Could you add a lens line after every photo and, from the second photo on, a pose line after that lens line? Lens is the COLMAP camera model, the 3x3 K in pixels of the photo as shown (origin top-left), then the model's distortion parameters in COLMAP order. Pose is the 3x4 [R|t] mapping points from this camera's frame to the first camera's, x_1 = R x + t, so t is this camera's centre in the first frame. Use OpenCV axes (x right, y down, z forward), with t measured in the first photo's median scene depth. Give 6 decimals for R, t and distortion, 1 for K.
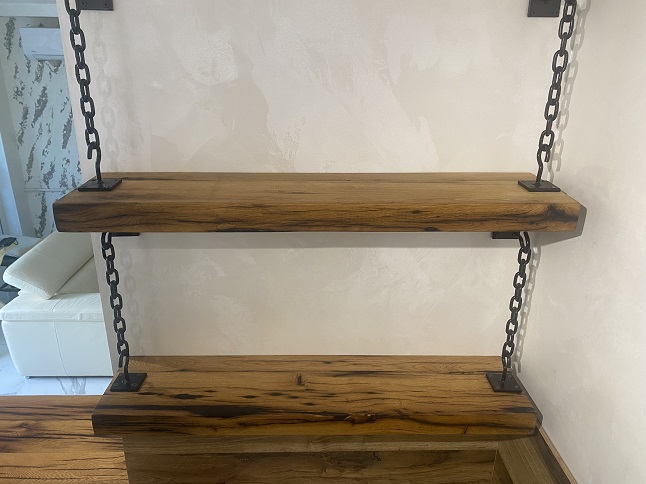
lens RADIAL K [[493.3, 0, 324.9], [0, 493.3, 241.8], [0, 0, 1]] dist [0.056589, -0.082961]
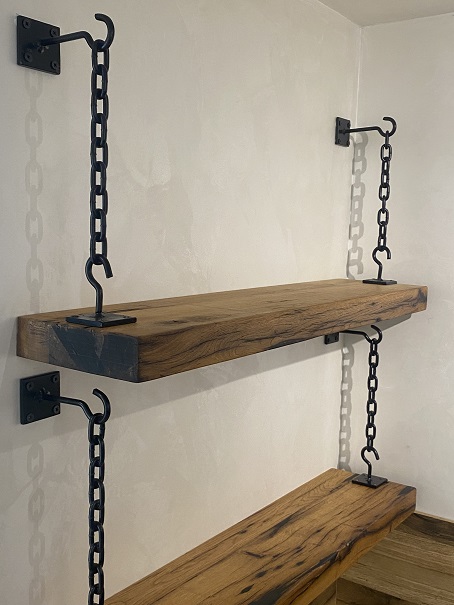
lens RADIAL K [[682.9, 0, 242.0], [0, 682.9, 304.1], [0, 0, 1]] dist [0.117044, -0.392763]
pose [[0.587215, -0.086774, 0.804766, -0.941035], [0.276944, 0.955770, -0.099022, 0.006323], [-0.760579, 0.281023, 0.585275, 0.287485]]
